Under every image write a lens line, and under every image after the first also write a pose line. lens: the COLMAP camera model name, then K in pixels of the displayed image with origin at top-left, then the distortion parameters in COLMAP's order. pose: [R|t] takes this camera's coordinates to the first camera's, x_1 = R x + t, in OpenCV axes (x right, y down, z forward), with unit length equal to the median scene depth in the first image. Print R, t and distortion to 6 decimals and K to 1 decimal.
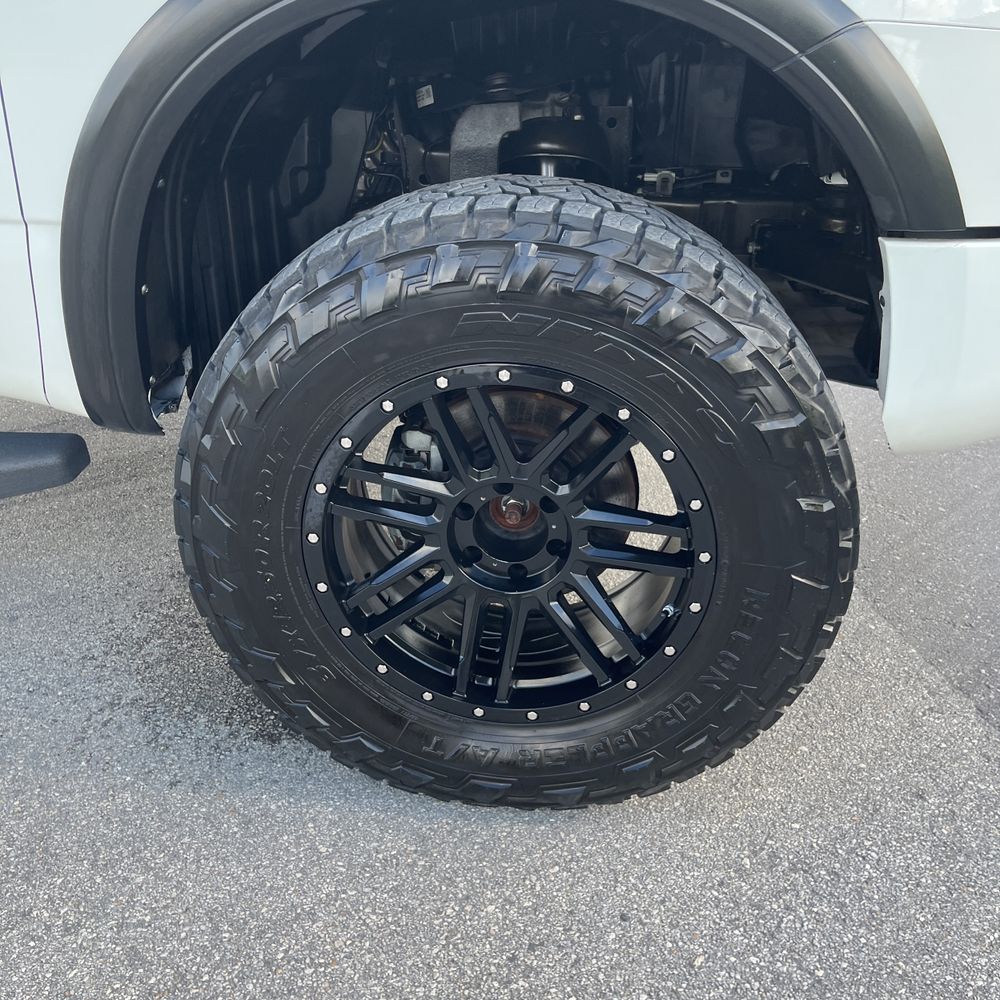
lens RADIAL K [[1021.1, 0, 498.0], [0, 1021.1, 501.8], [0, 0, 1]] dist [0.039290, -0.010173]
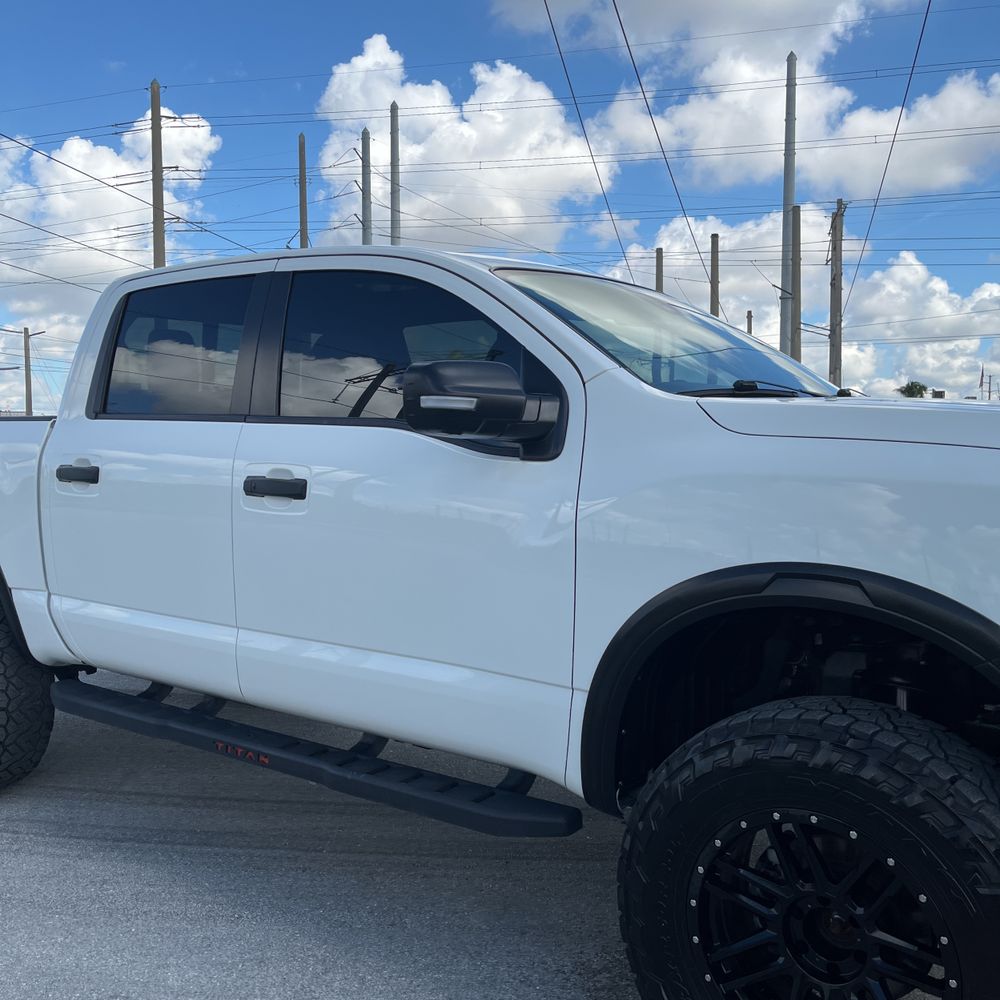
lens RADIAL K [[1020.1, 0, 497.6], [0, 1020.1, 496.2], [0, 0, 1]] dist [0.015790, 0.023997]
pose [[0.849242, 0.035642, -0.526799, 0.415197], [-0.247753, 0.907962, -0.337968, 0.082802], [0.466268, 0.417533, 0.779911, -0.709277]]
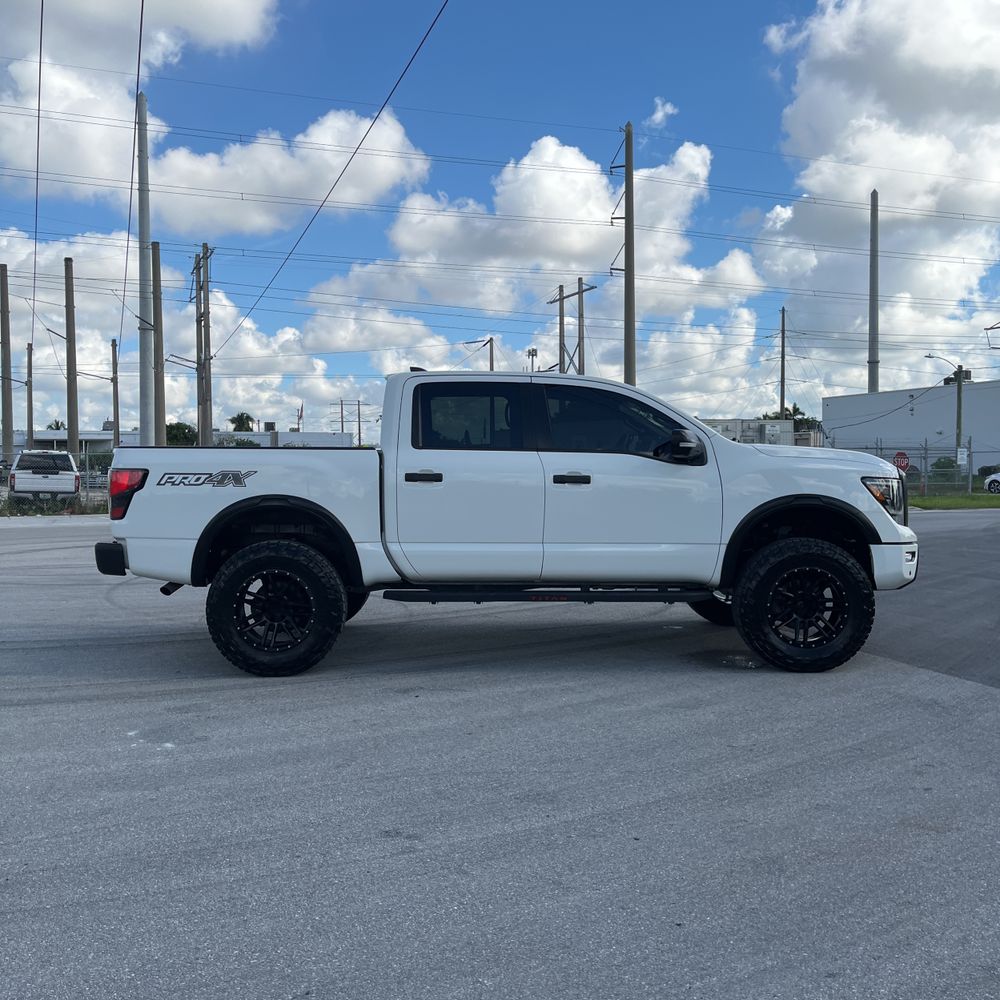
lens RADIAL K [[1033.9, 0, 500.2], [0, 1033.9, 485.0], [0, 0, 1]] dist [0.096212, 0.004395]
pose [[0.994405, 0.000527, 0.105629, -2.237199], [0.046461, 0.895880, -0.441860, 1.882692], [-0.094864, 0.444295, 0.890844, -4.065926]]
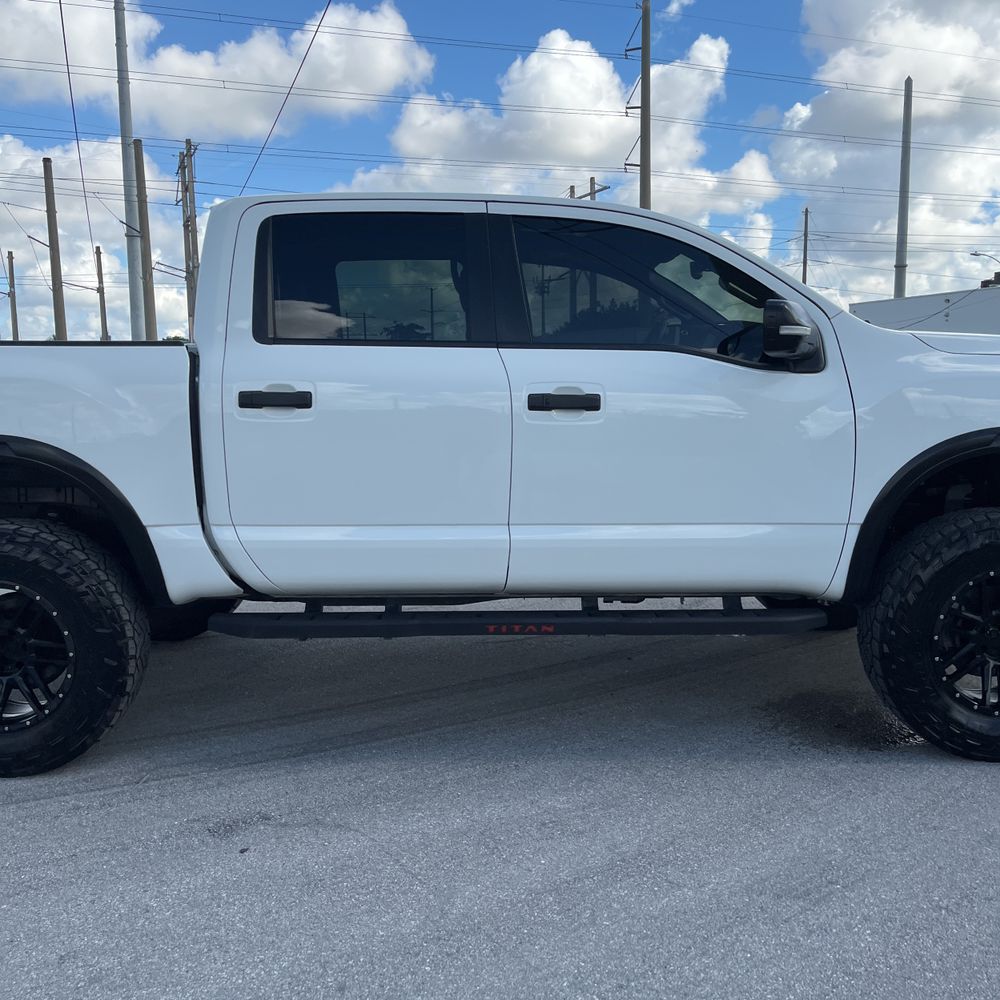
lens RADIAL K [[1021.1, 0, 498.0], [0, 1021.1, 501.8], [0, 0, 1]] dist [0.039290, -0.010173]
pose [[0.995656, -0.015117, 0.091870, -1.707712], [0.046512, 0.935540, -0.350146, 0.646362], [-0.080655, 0.352898, 0.932179, -1.666159]]
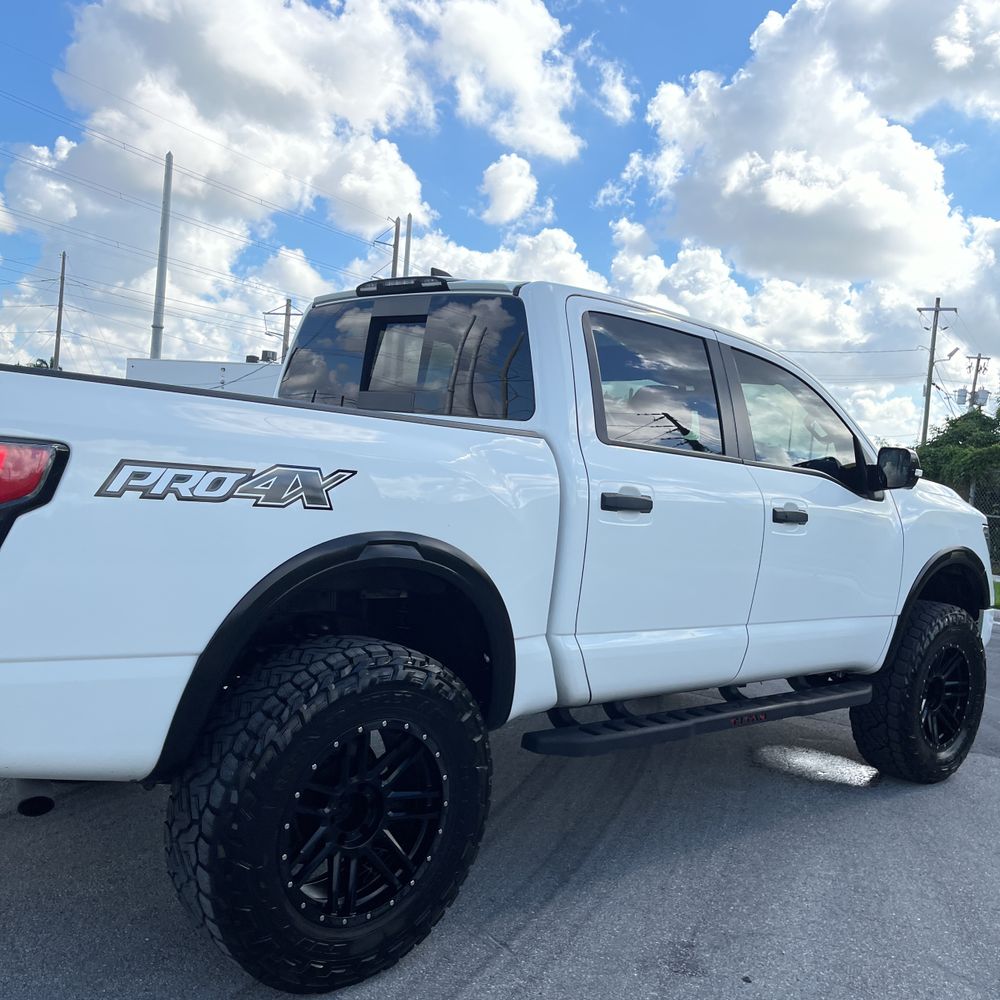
lens RADIAL K [[1004.2, 0, 512.7], [0, 1004.2, 496.7], [0, 0, 1]] dist [0.054465, -0.019853]
pose [[0.673476, 0.040213, 0.738114, -4.272252], [0.256074, 0.924000, -0.283989, 0.030653], [-0.693438, 0.380271, 0.611995, -0.519057]]
